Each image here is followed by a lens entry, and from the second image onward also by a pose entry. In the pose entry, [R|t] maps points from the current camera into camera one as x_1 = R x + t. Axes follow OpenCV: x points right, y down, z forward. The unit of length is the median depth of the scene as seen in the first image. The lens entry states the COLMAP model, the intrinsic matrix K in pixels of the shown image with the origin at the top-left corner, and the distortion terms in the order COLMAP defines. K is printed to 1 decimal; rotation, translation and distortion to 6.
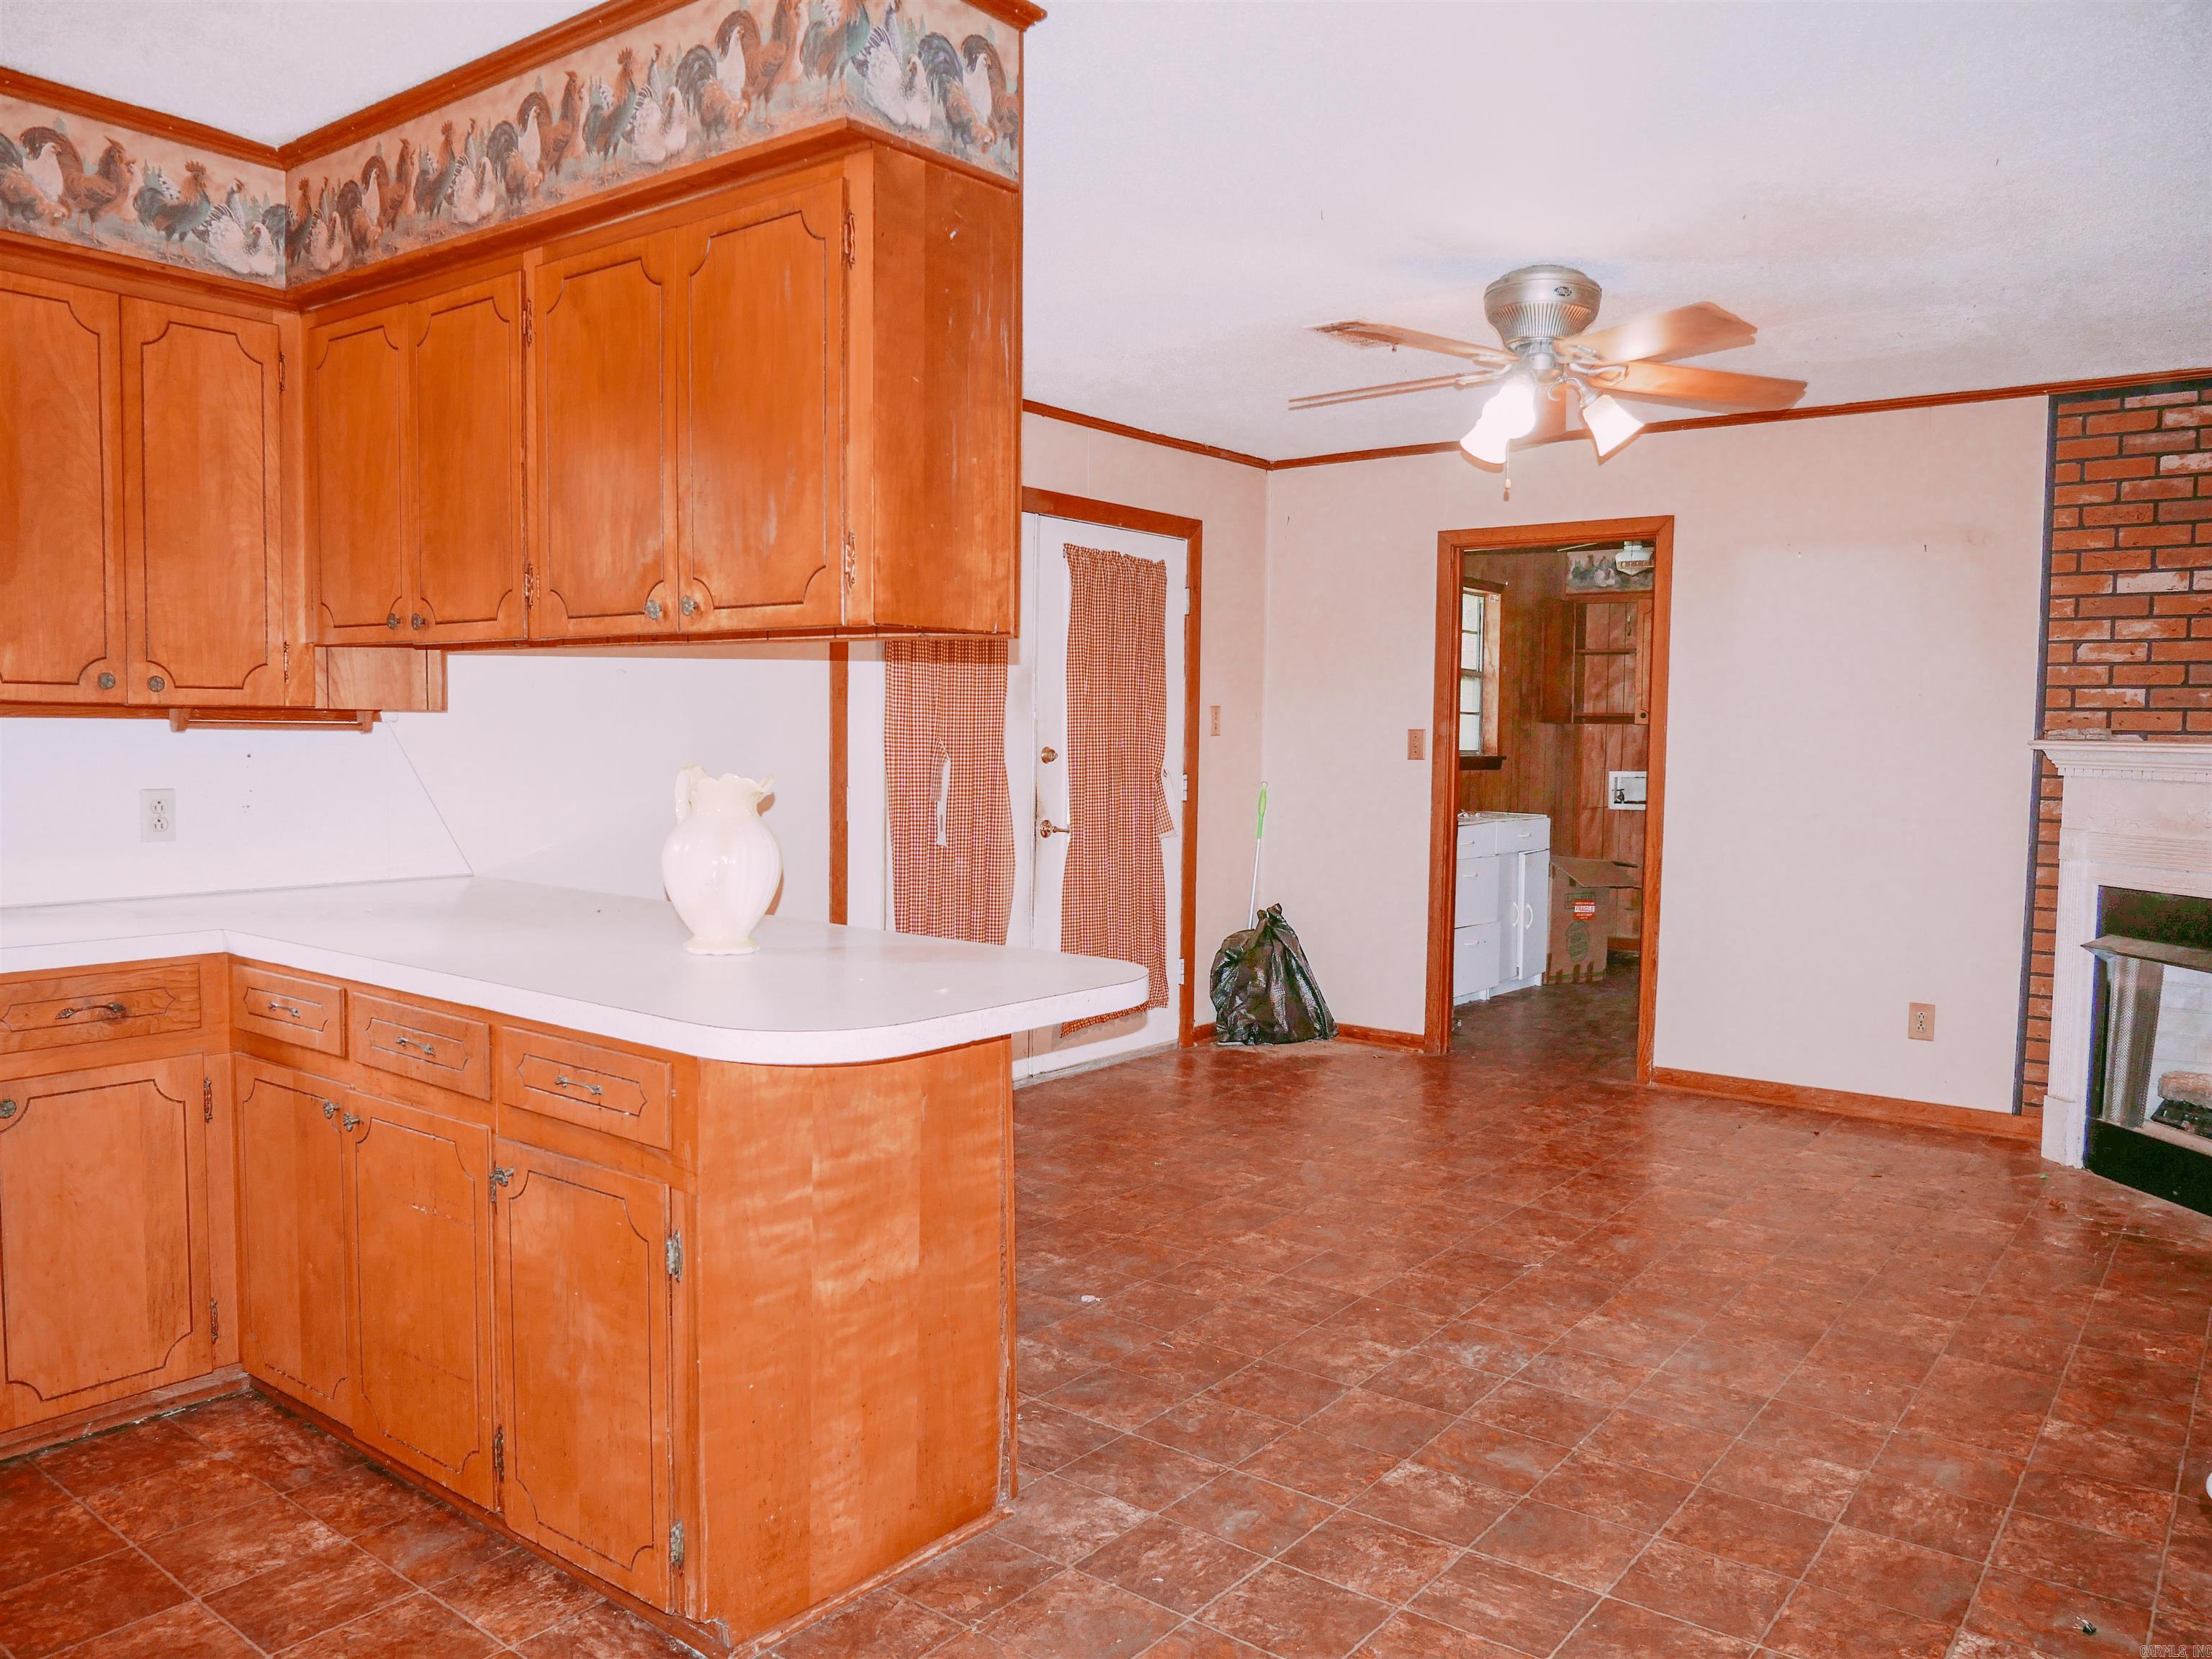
lens RADIAL K [[1602.8, 0, 1115.1], [0, 1602.8, 831.3], [0, 0, 1]] dist [-0.045763, 0.020580]
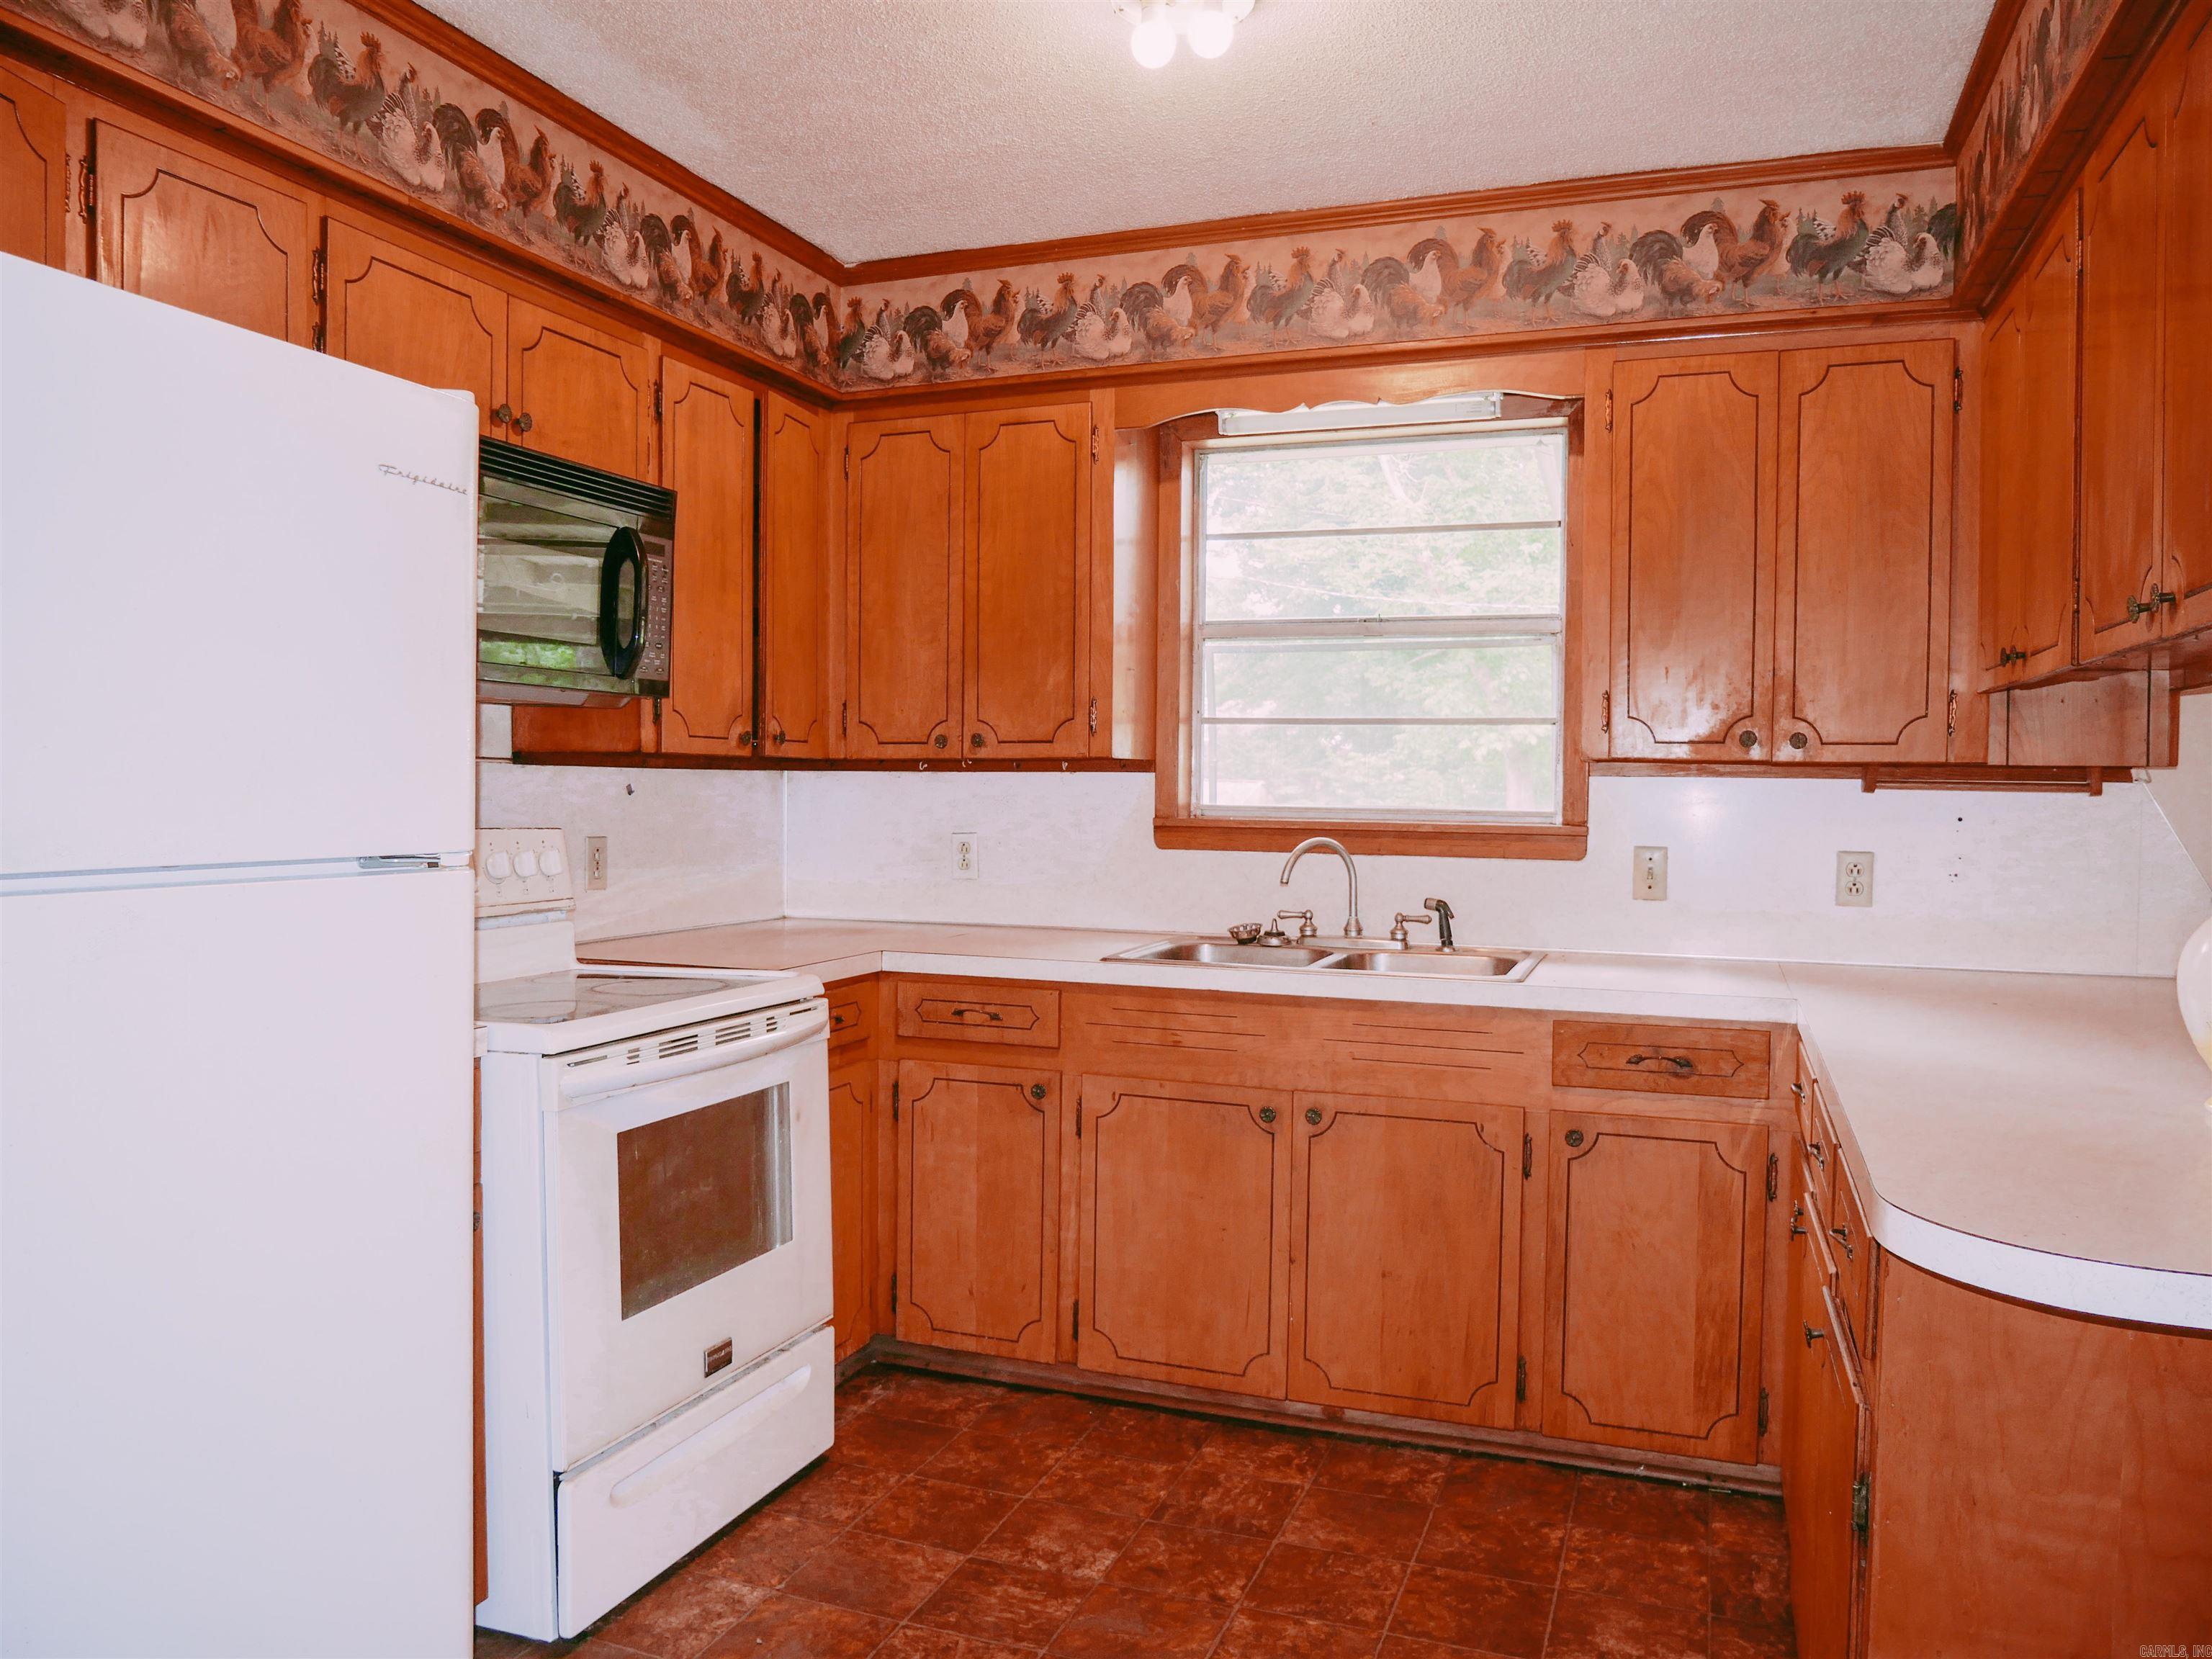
lens RADIAL K [[1602.8, 0, 1113.0], [0, 1602.8, 831.2], [0, 0, 1]] dist [-0.045763, 0.020580]
pose [[0.292738, 0.017158, -0.956039, 0.218041], [-0.070399, 0.997512, -0.003654, -0.004884], [0.953598, 0.068374, 0.293218, 0.339761]]
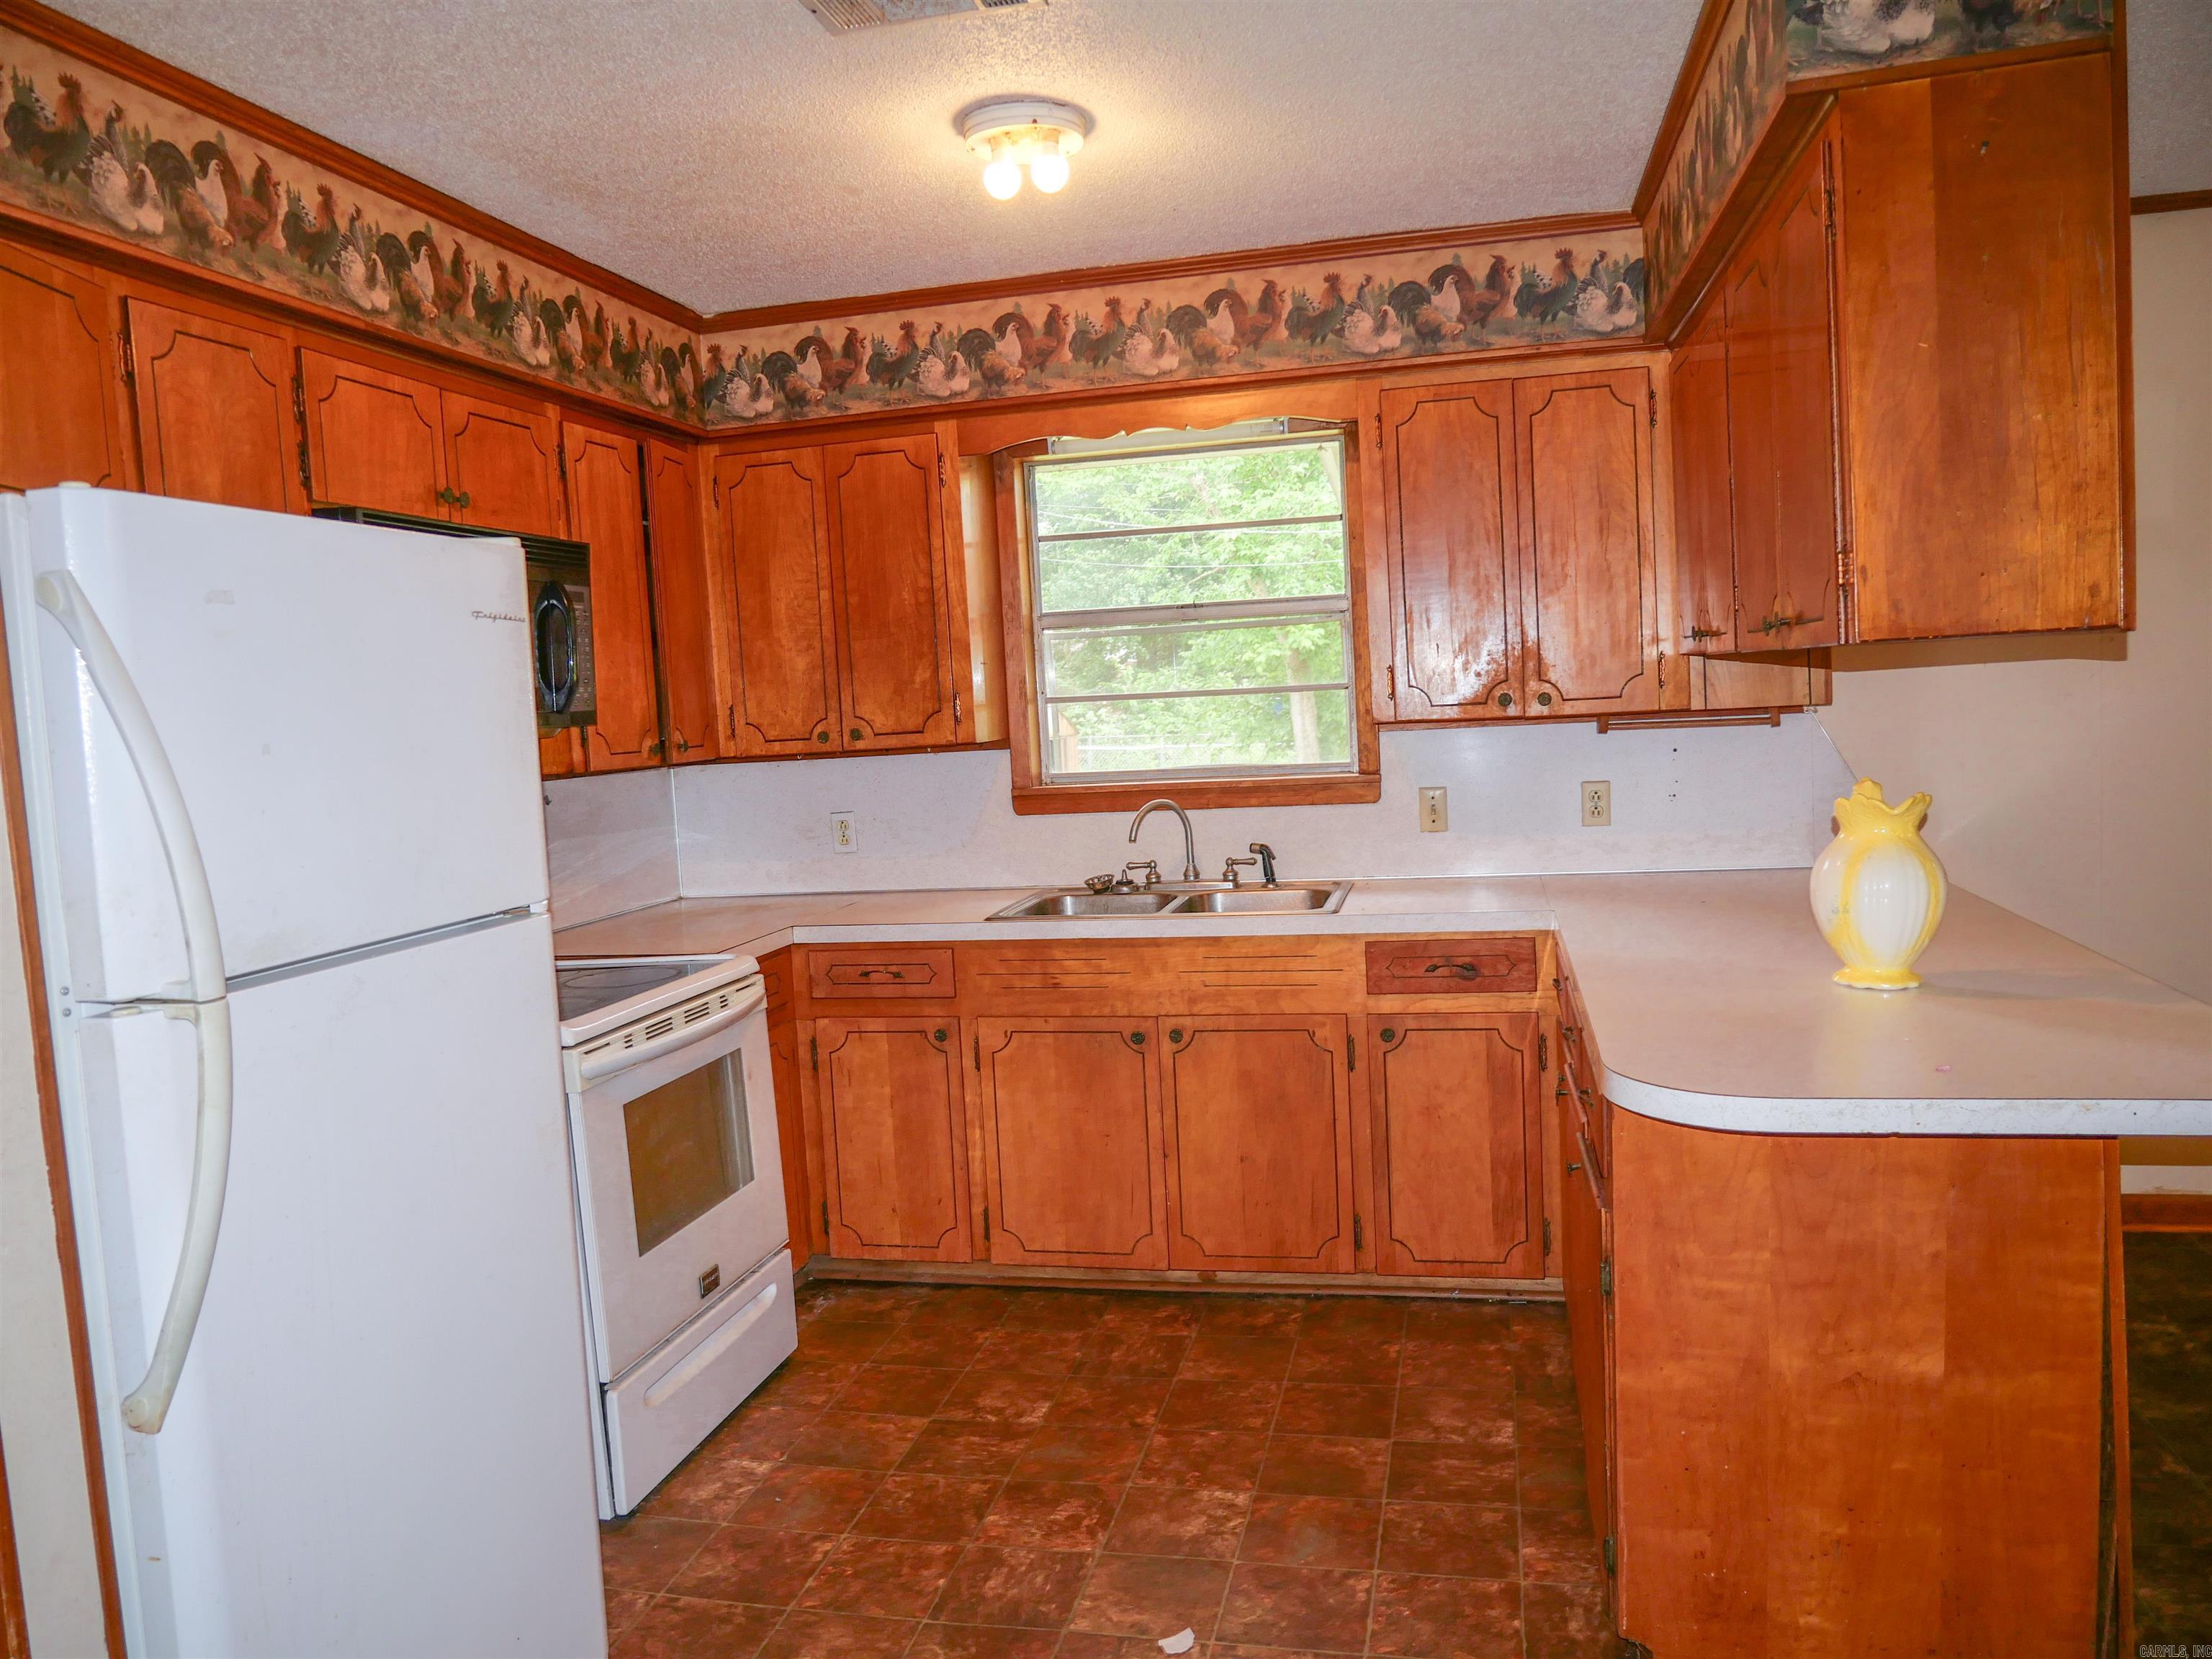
lens RADIAL K [[1602.8, 0, 1104.7], [0, 1602.8, 826.2], [0, 0, 1]] dist [-0.045763, 0.020580]
pose [[0.412026, 0.036664, -0.910434, 0.383501], [-0.000816, 0.999205, 0.039869, -0.048284], [0.911172, -0.015684, 0.411729, 0.213780]]
